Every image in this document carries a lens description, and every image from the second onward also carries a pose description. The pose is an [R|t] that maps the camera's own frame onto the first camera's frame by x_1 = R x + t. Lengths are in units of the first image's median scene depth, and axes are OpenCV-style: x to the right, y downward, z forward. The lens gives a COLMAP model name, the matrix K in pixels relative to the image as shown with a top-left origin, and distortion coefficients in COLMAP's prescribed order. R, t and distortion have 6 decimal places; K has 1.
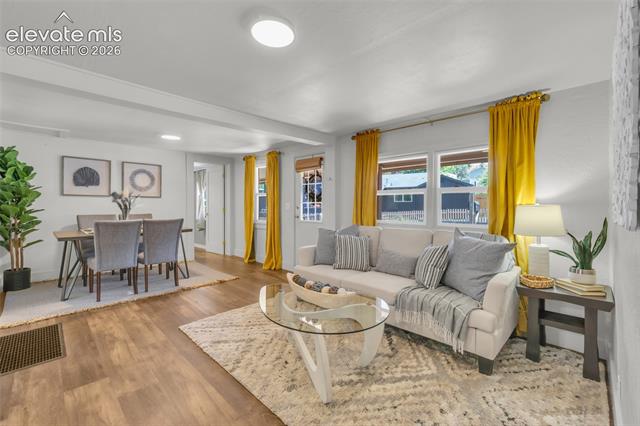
lens RADIAL K [[277.7, 0, 316.5], [0, 277.7, 208.8], [0, 0, 1]] dist [-0.005097, 0.001209]
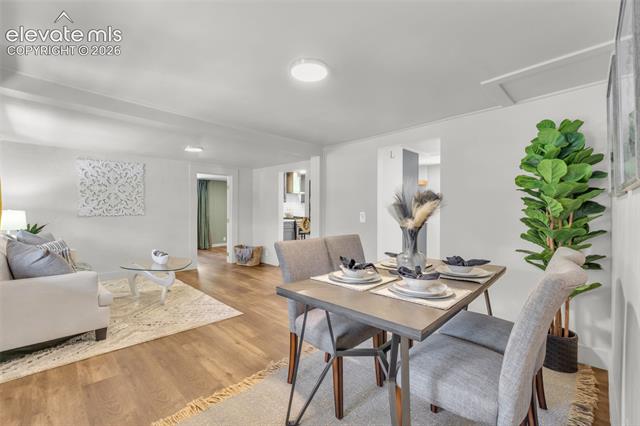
lens RADIAL K [[277.7, 0, 315.3], [0, 277.7, 210.9], [0, 0, 1]] dist [-0.005097, 0.001209]
pose [[-0.999960, -0.008834, 0.001528, -0.616485], [-0.008802, 0.999769, 0.019594, -0.039169], [-0.001701, 0.019580, -0.999807, 1.680078]]
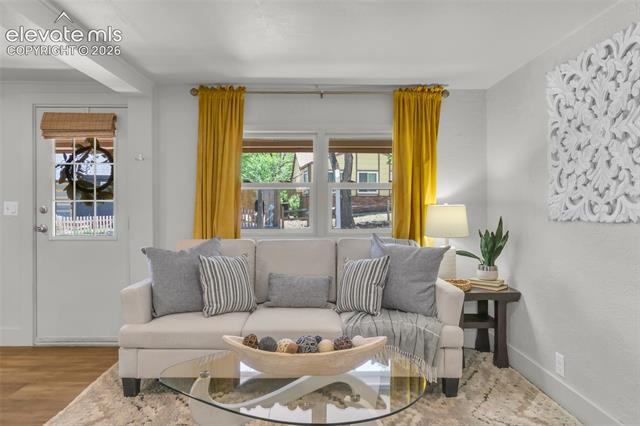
lens RADIAL K [[415.7, 0, 320.2], [0, 415.7, 208.4], [0, 0, 1]] dist [0.000705, -0.005378]
pose [[0.690836, -0.010427, 0.722936, -0.349400], [0.011189, 0.999930, 0.003730, -0.008113], [-0.722925, 0.005512, 0.690905, 0.210249]]
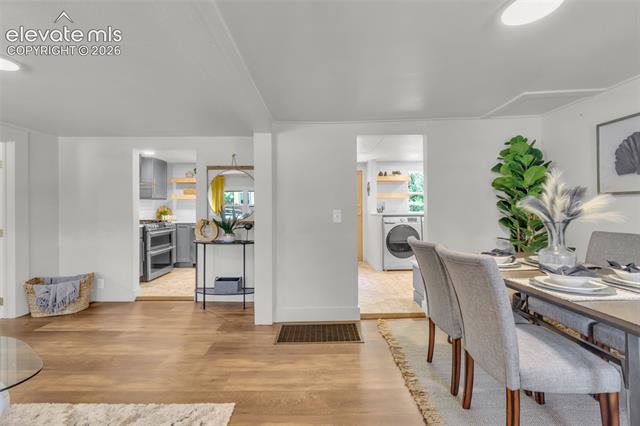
lens RADIAL K [[277.7, 0, 316.6], [0, 277.7, 210.8], [0, 0, 1]] dist [-0.005097, 0.001209]
pose [[-0.706783, 0.005588, -0.707408, -0.135428], [-0.006504, 0.999875, 0.014396, -0.024649], [0.707400, 0.014776, -0.706659, 1.203666]]
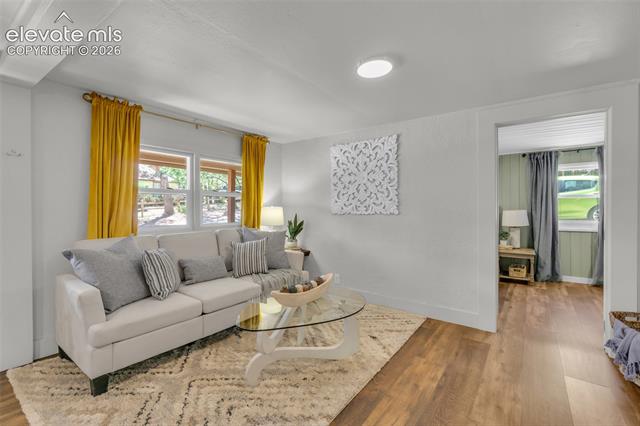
lens RADIAL K [[289.3, 0, 320.4], [0, 289.3, 209.5], [0, 0, 1]] dist [0.000005, -0.001520]
pose [[-0.160242, -0.011231, 0.987014, -0.624460], [0.008661, 0.999881, 0.012783, -0.013010], [-0.987040, 0.010597, -0.160126, 0.644814]]
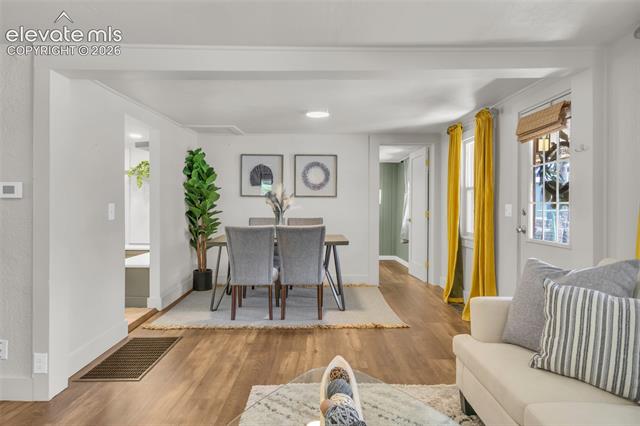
lens RADIAL K [[375.6, 0, 319.0], [0, 375.6, 210.5], [0, 0, 1]] dist [0.008059, 0.001421]
pose [[0.706358, 0.010267, -0.707780, 0.206709], [-0.011624, 0.999928, 0.002905, -0.008492], [0.707759, 0.006175, 0.706427, 0.347467]]
